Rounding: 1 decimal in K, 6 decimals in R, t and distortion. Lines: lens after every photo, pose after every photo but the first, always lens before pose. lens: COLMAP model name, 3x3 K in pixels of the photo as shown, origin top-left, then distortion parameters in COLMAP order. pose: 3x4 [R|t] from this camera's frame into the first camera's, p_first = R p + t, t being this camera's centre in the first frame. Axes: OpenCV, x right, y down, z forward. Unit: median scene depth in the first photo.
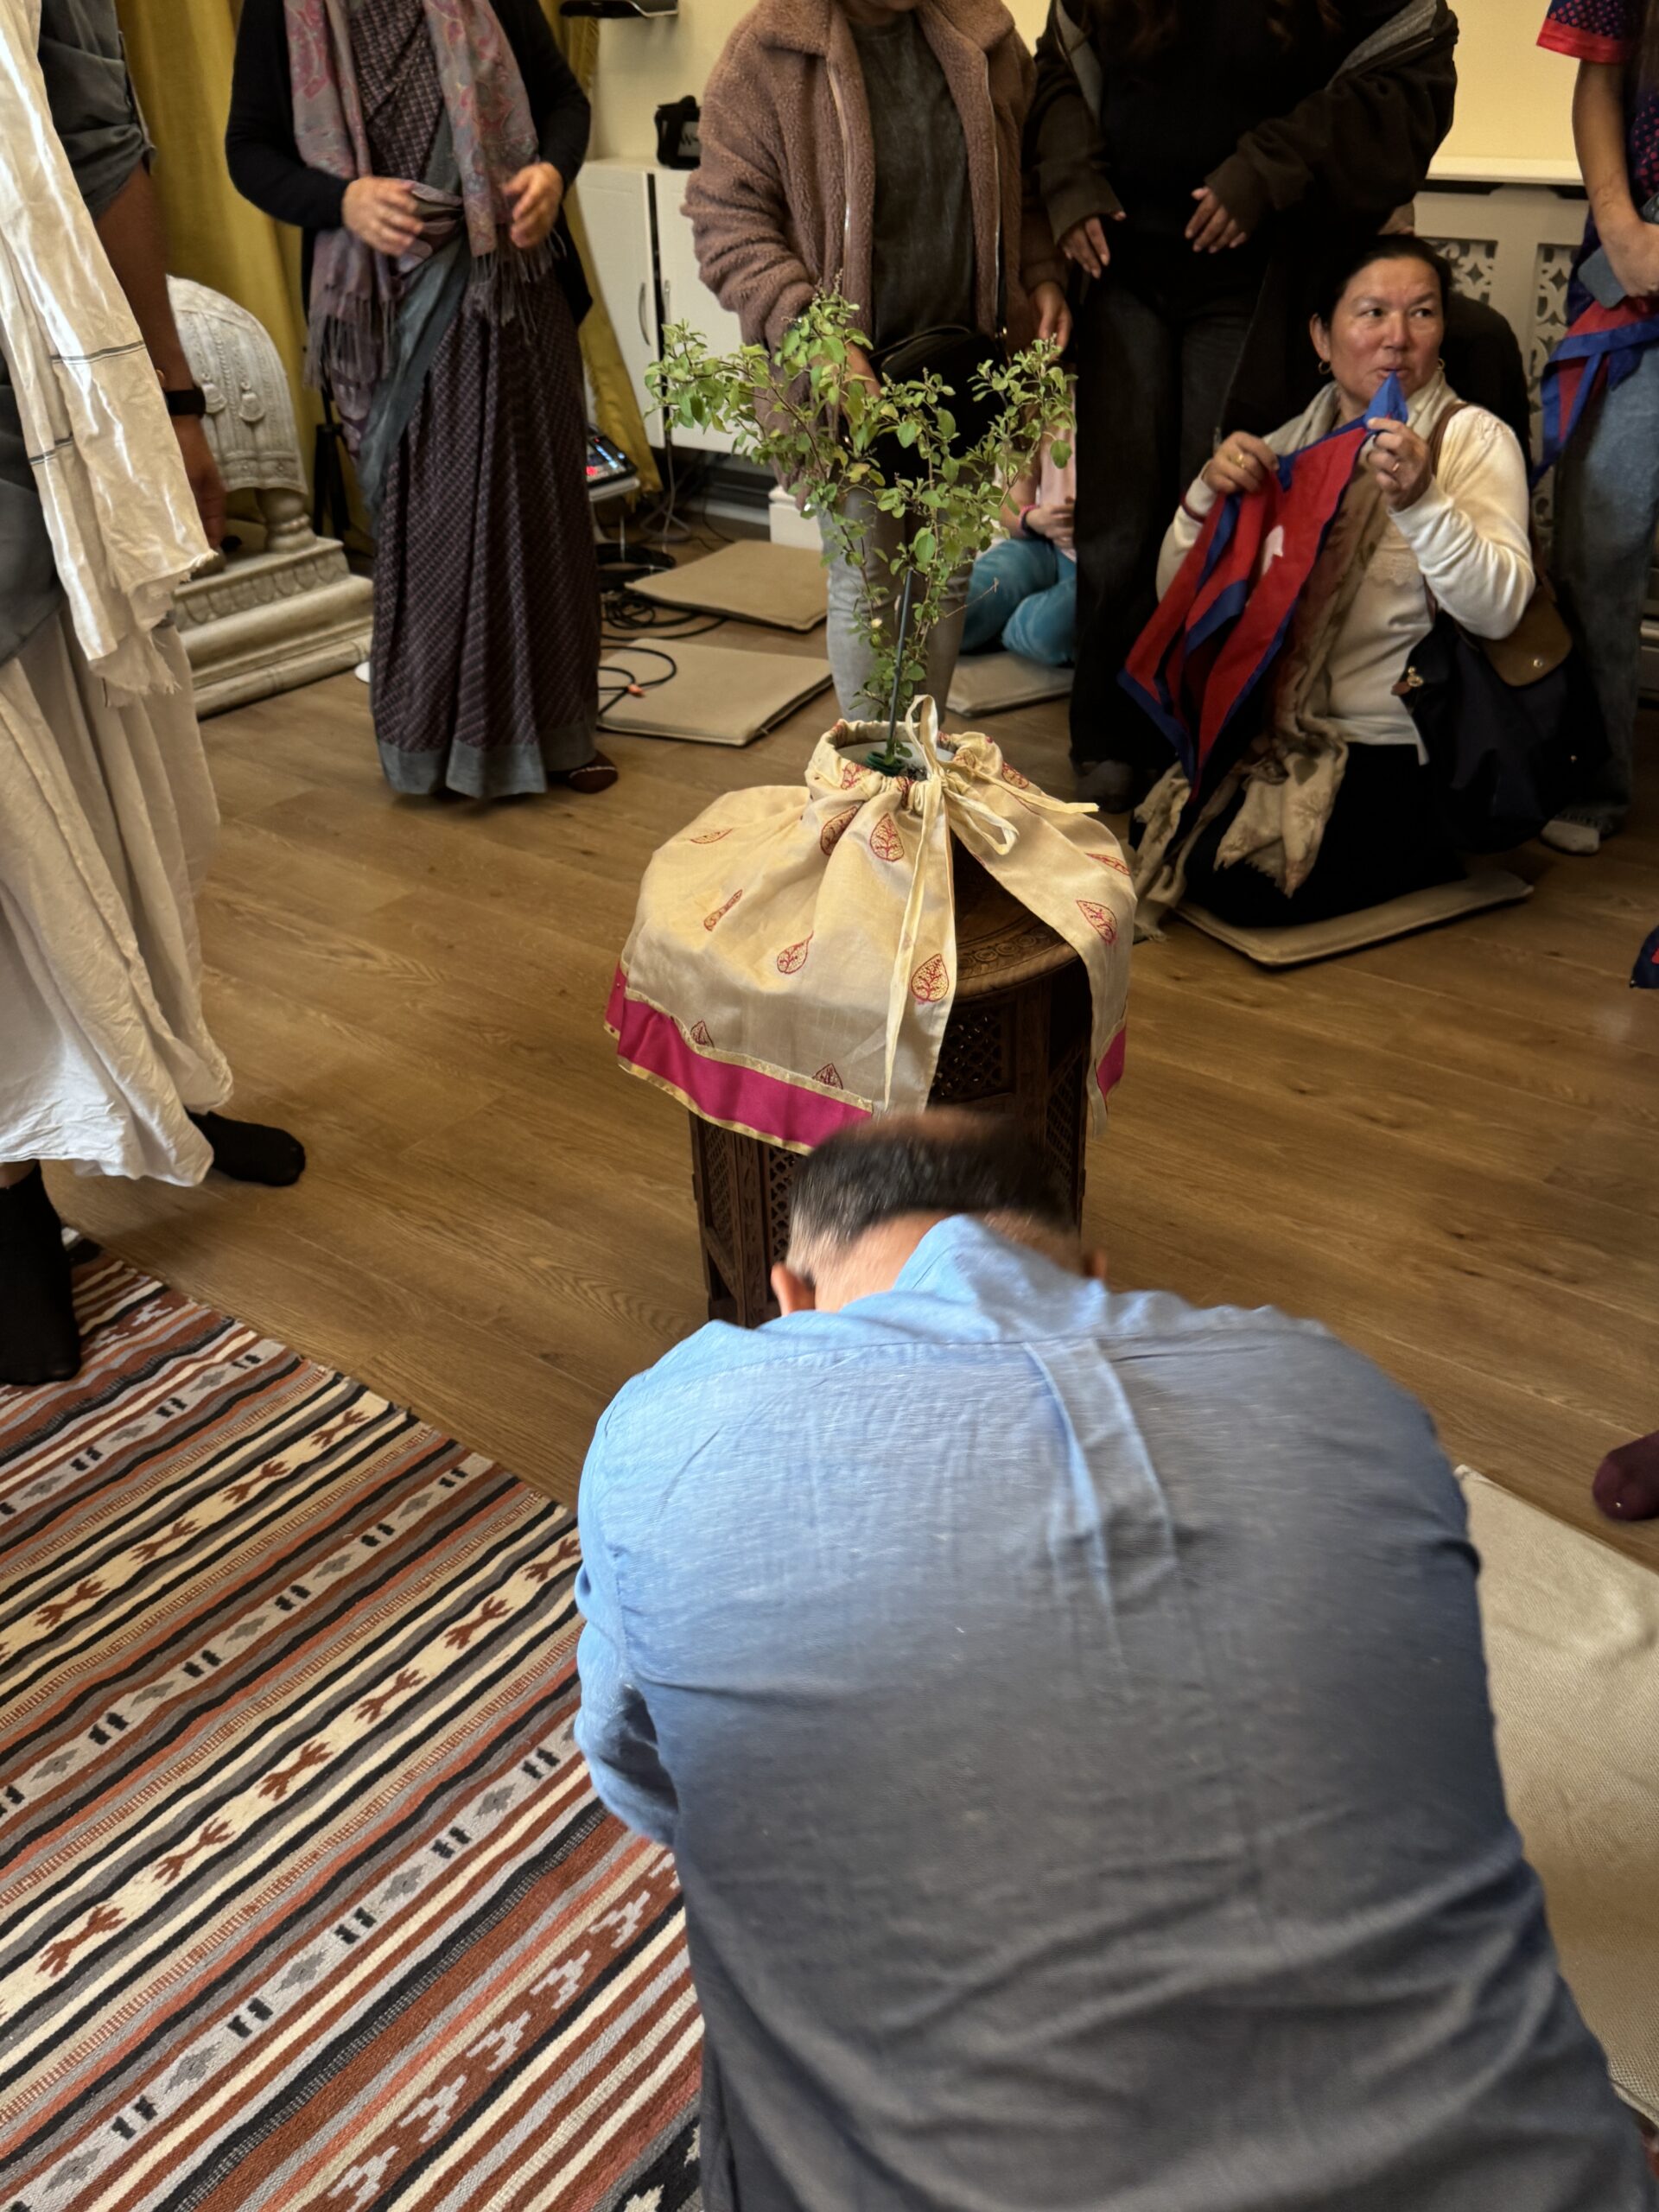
lens RADIAL K [[2002.6, 0, 829.5], [0, 2002.6, 1106.0], [0, 0, 1]] dist [0.137425, -0.003637]
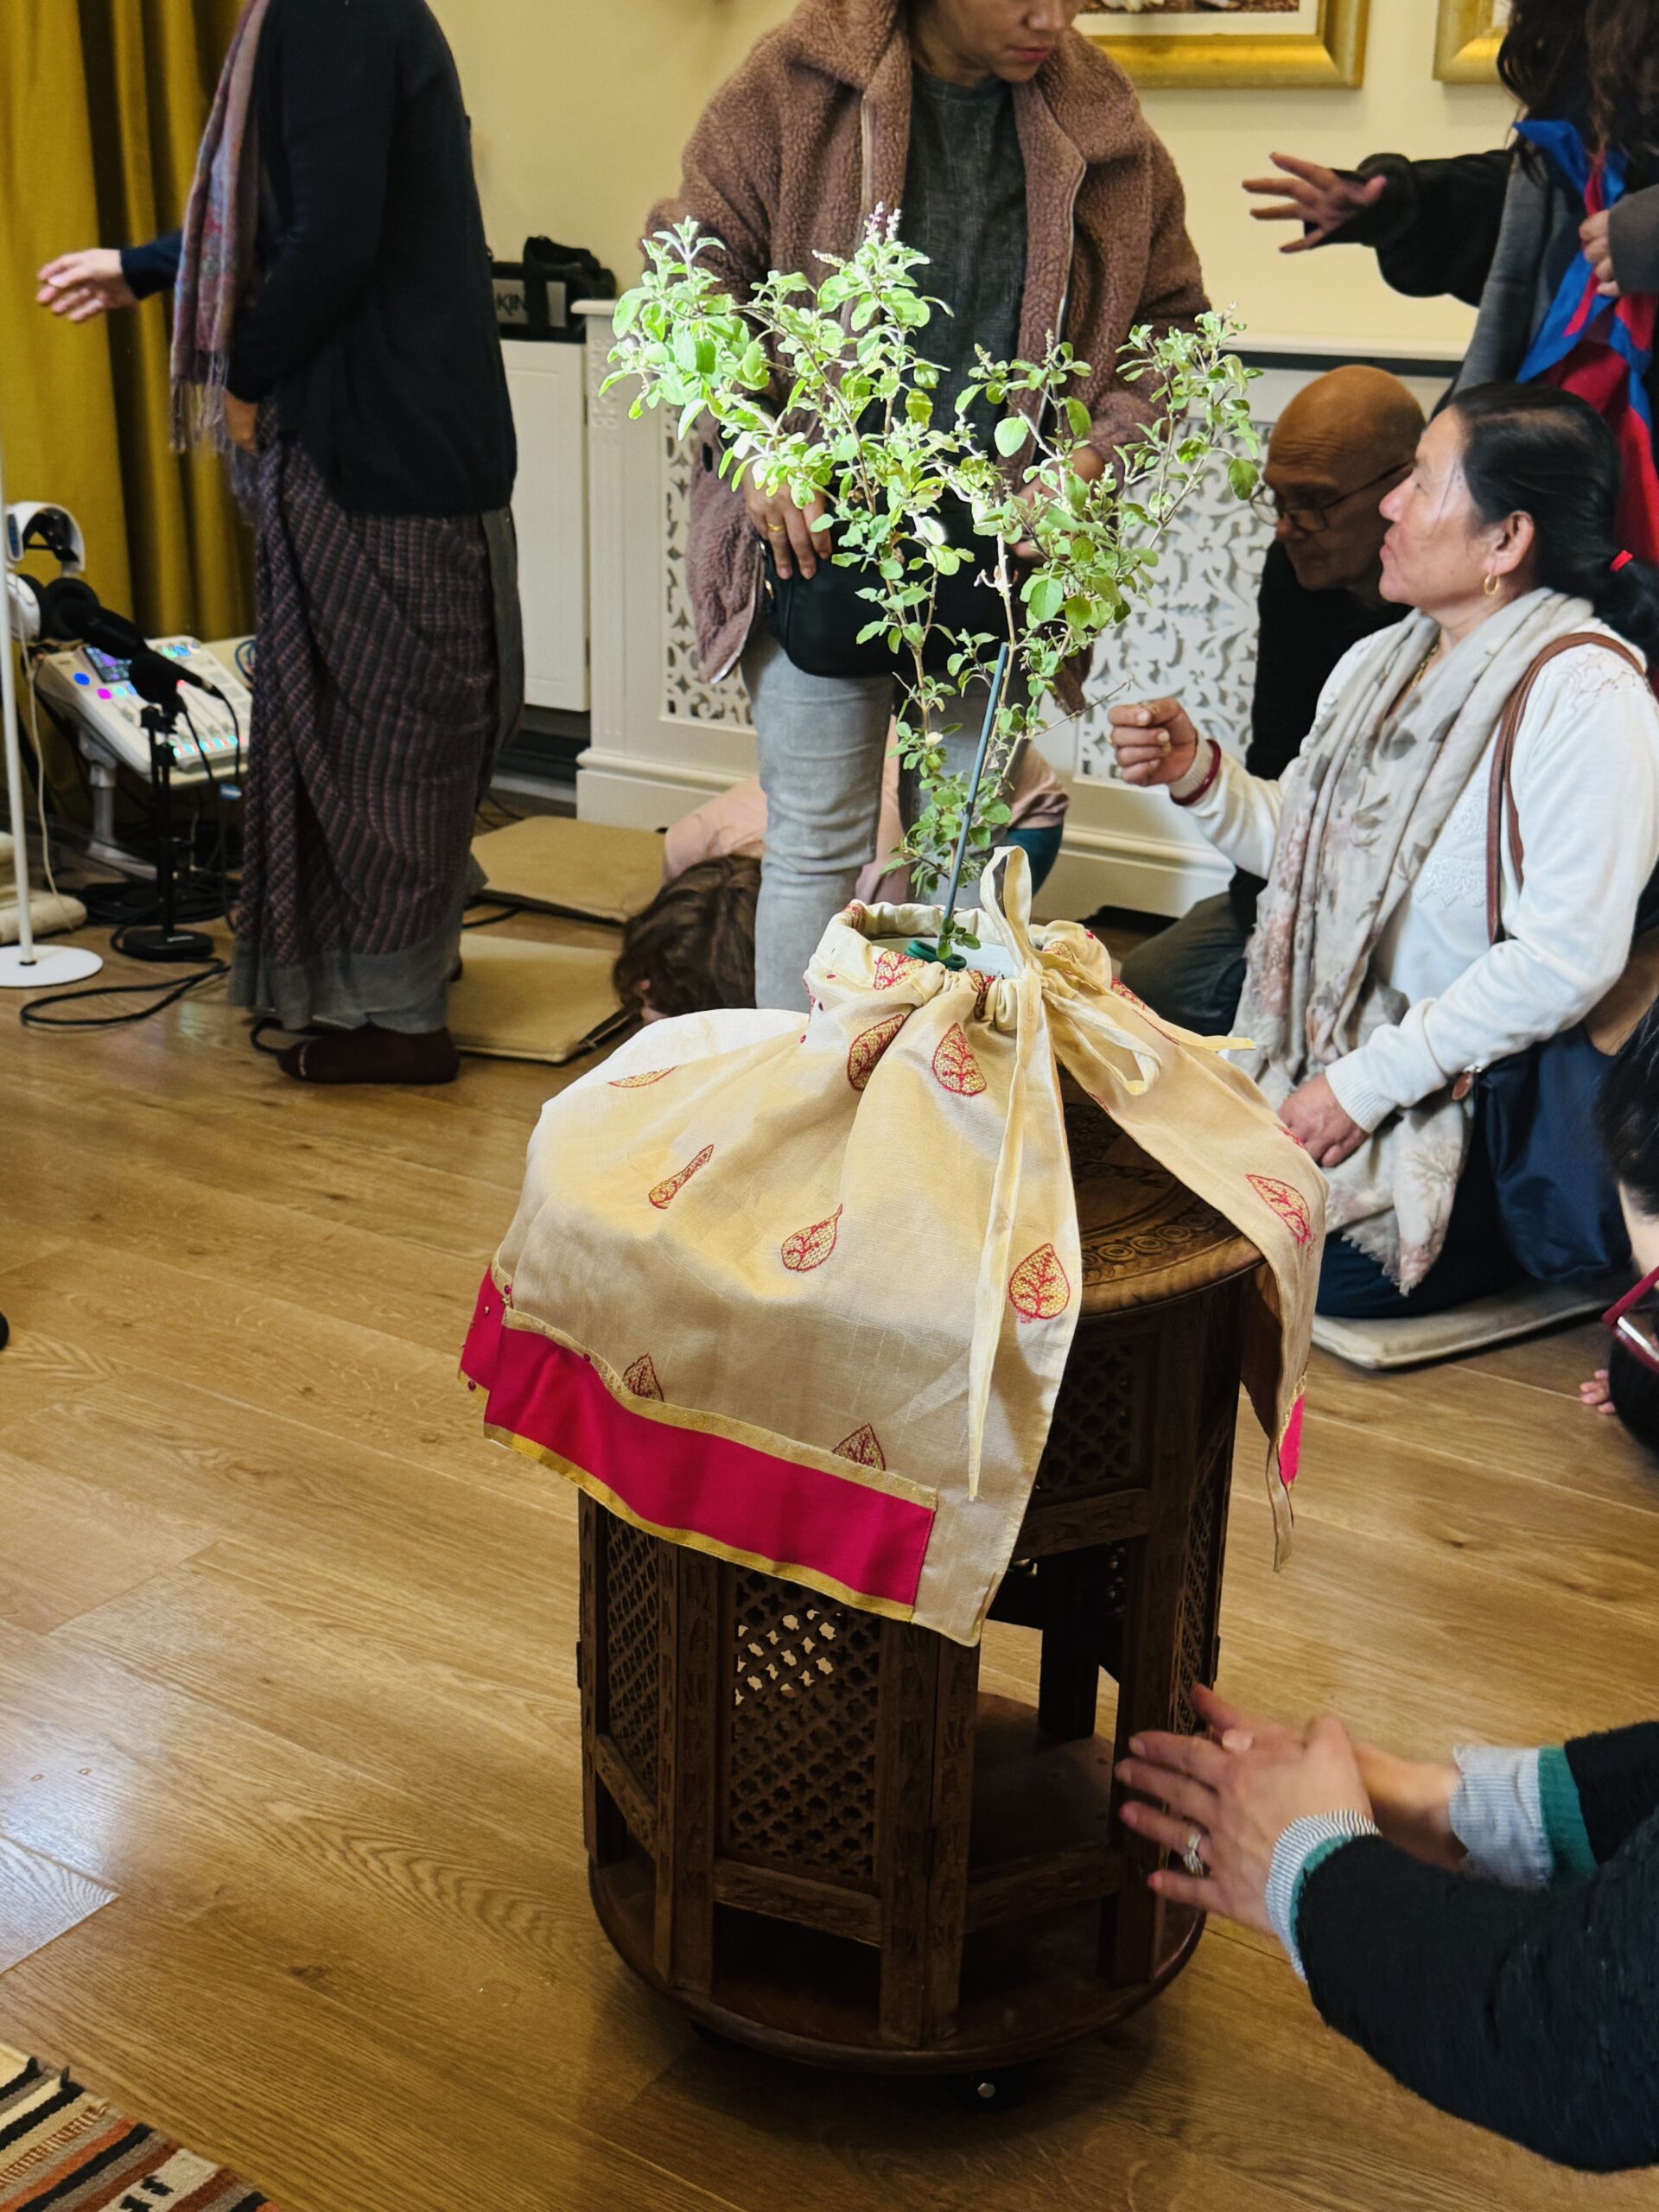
lens RADIAL K [[2606.8, 0, 829.5], [0, 2606.8, 1106.0], [0, 0, 1]] dist [0.199871, -0.388785]
pose [[0.993453, 0.025983, 0.111250, -0.098666], [-0.002197, 0.977959, -0.208787, 0.047940], [-0.114222, 0.207176, 0.971613, 0.220087]]
